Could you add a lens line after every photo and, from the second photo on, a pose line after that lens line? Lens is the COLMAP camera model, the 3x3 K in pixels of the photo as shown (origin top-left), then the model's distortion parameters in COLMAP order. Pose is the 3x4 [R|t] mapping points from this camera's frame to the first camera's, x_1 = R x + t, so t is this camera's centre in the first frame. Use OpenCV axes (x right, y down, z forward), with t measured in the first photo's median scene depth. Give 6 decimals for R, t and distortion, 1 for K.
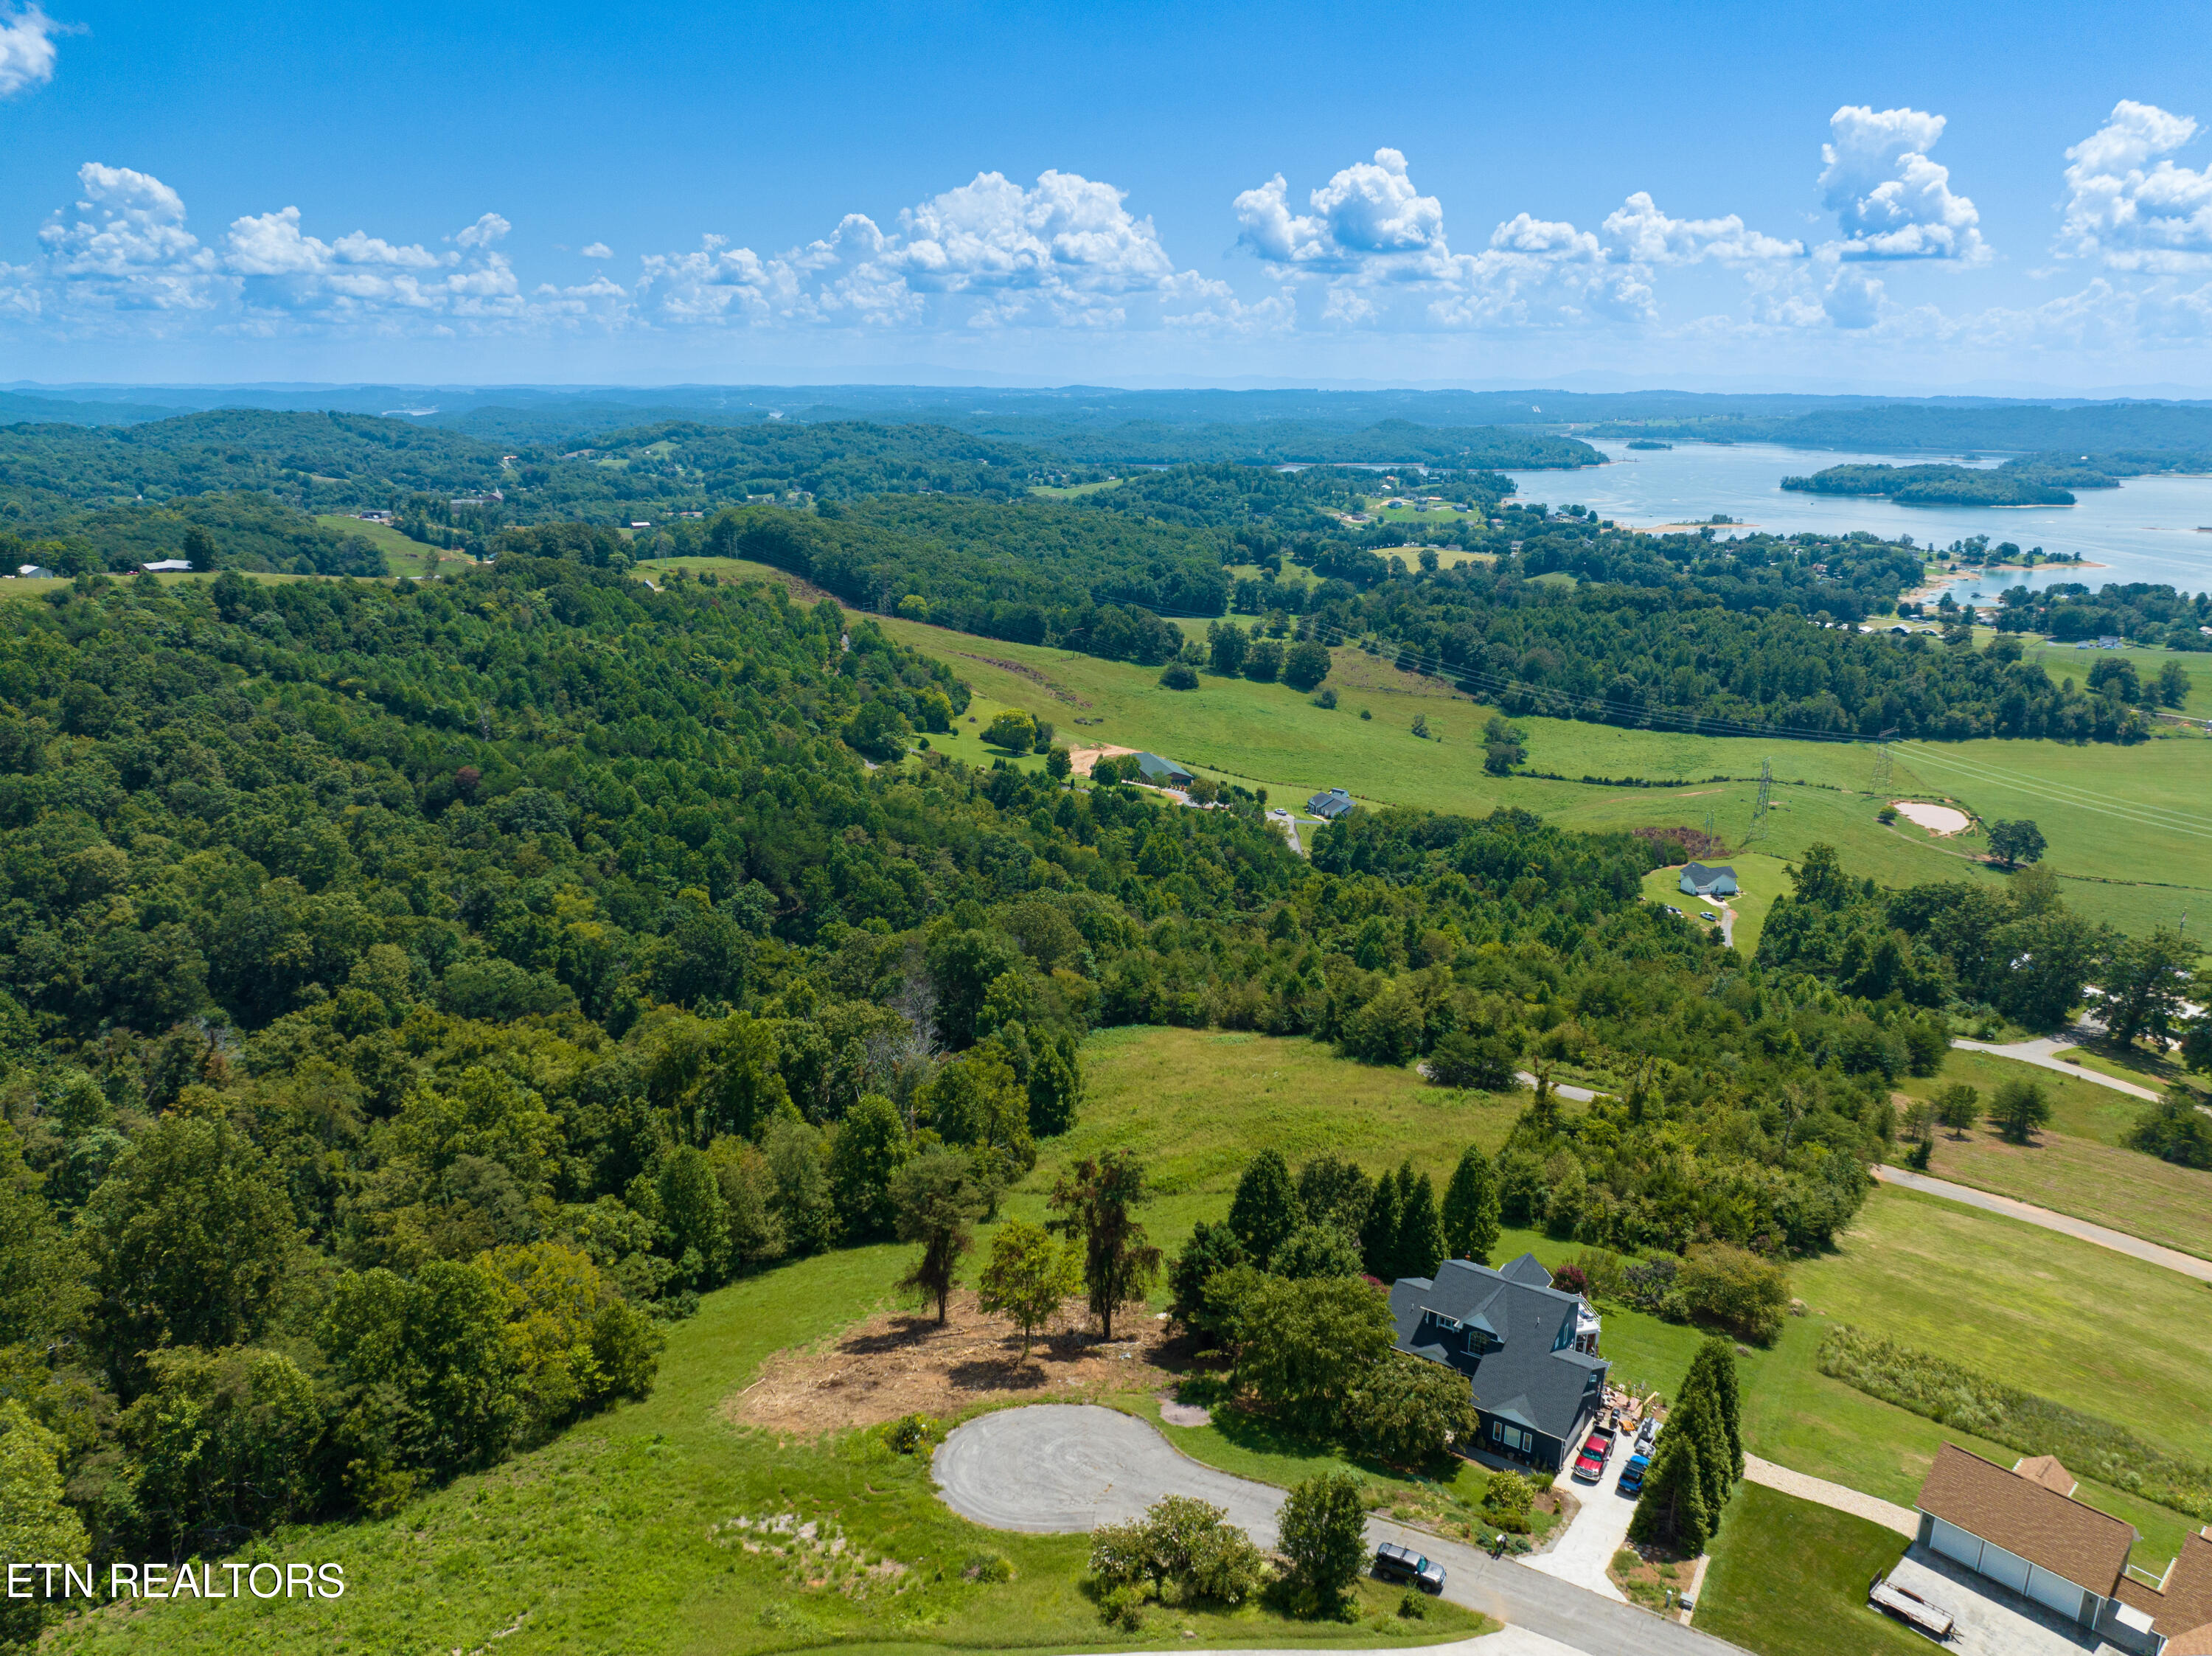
lens RADIAL K [[1555.5, 0, 1117.7], [0, 1555.5, 817.9], [0, 0, 1]] dist [-0.049033, 0.016294]
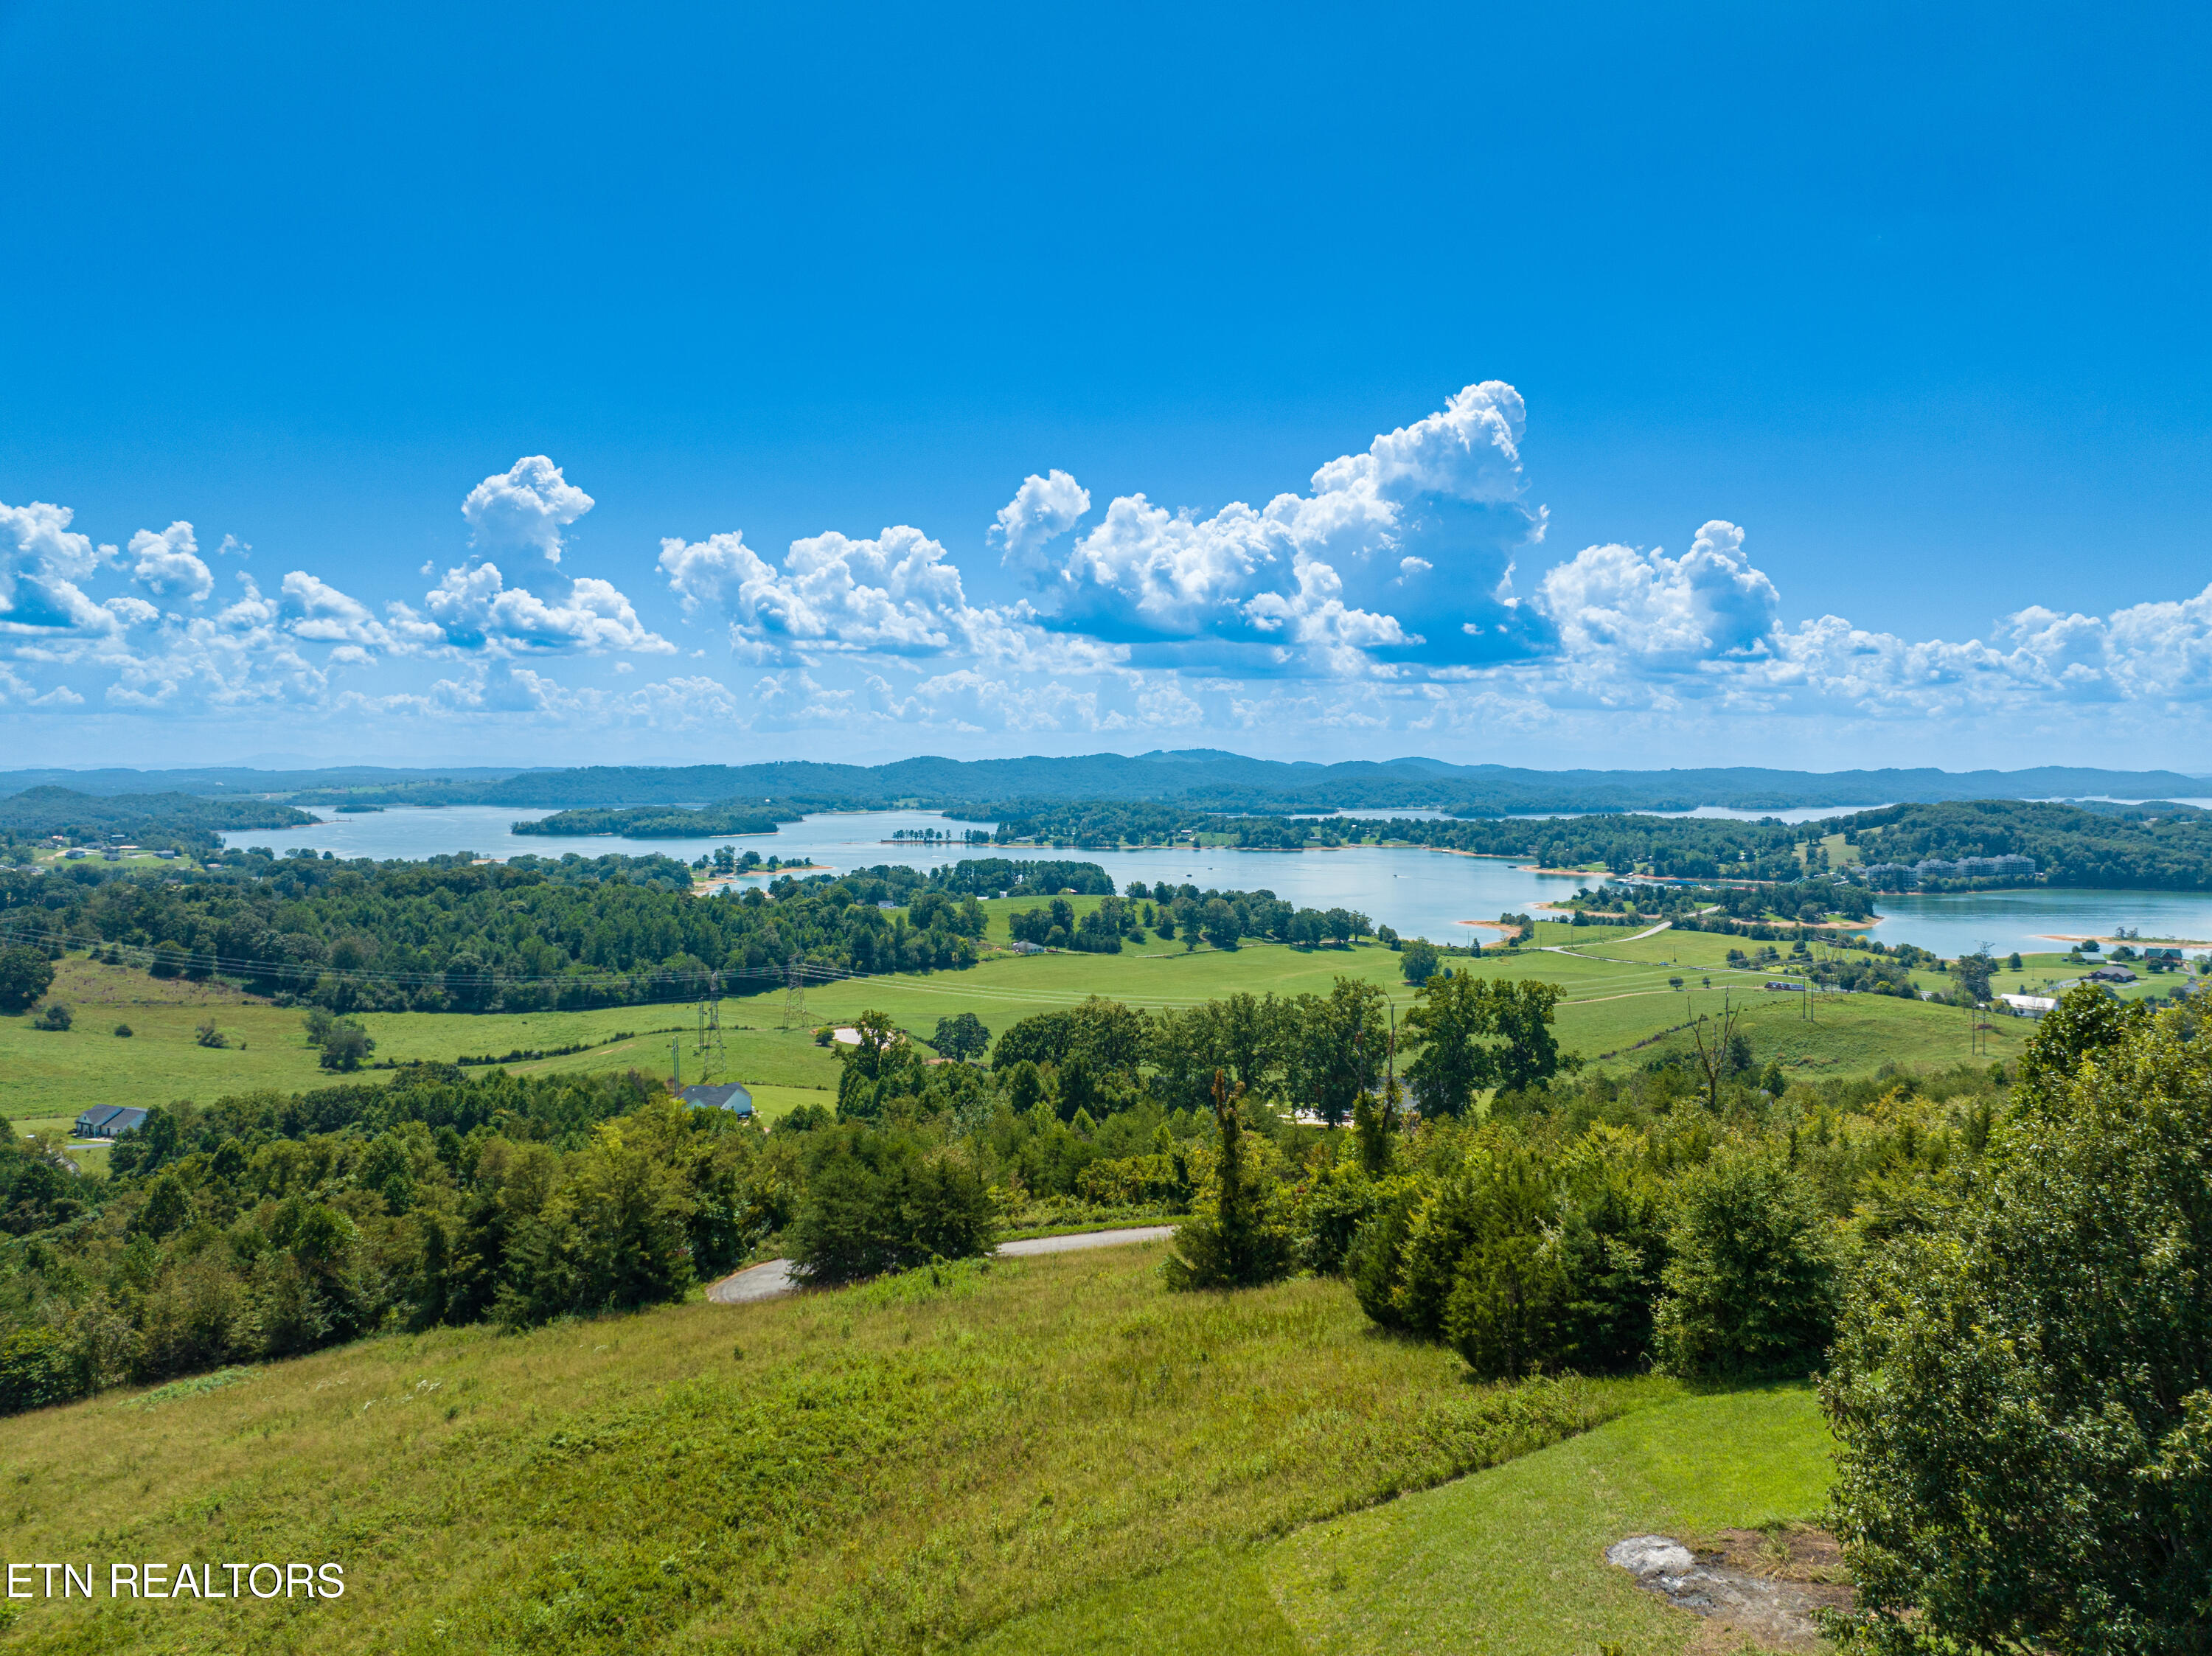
lens RADIAL K [[1555.5, 0, 1104.6], [0, 1555.5, 824.5], [0, 0, 1]] dist [-0.049033, 0.016294]
pose [[0.708446, -0.032429, 0.705020, -0.011425], [0.196984, 0.968332, -0.153400, 0.035666], [-0.677718, 0.247553, 0.692399, 0.172374]]
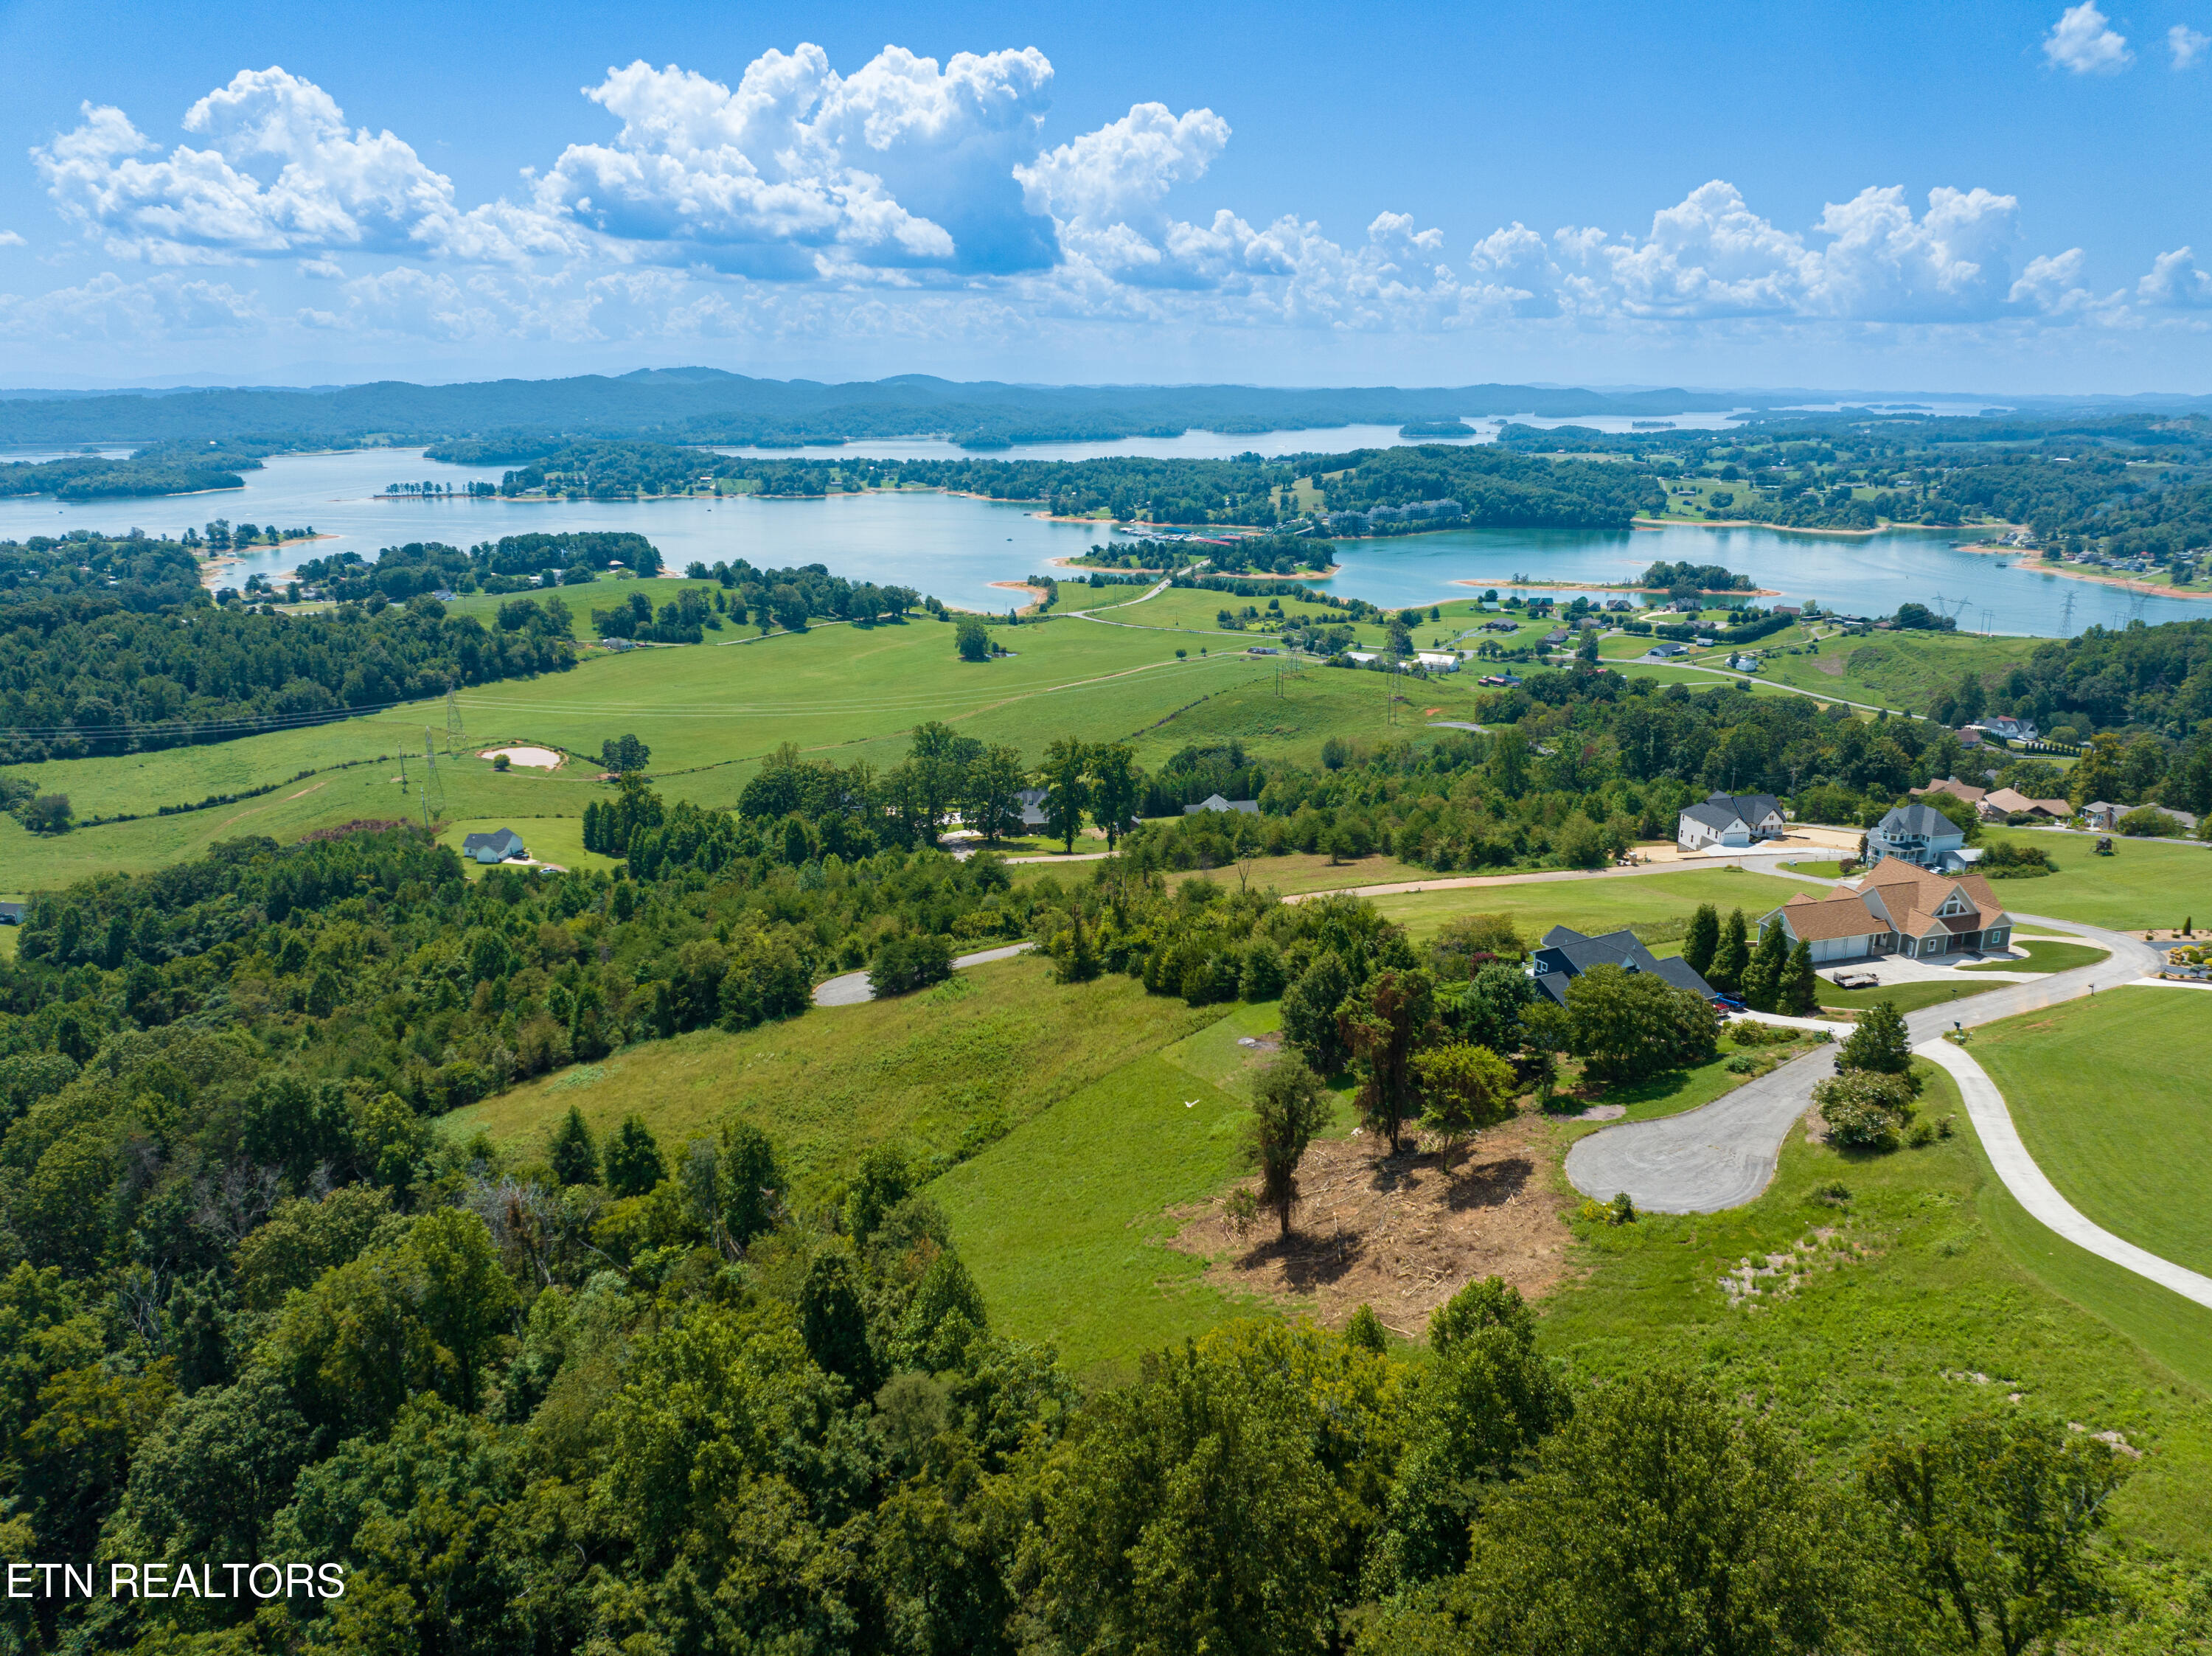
lens RADIAL K [[1555.5, 0, 1106.0], [0, 1555.5, 840.5], [0, 0, 1]] dist [-0.049033, 0.016294]
pose [[0.451865, -0.262568, 0.852570, -0.161251], [0.245787, 0.955357, 0.163956, -0.016468], [-0.857558, 0.135465, 0.496229, 0.100485]]
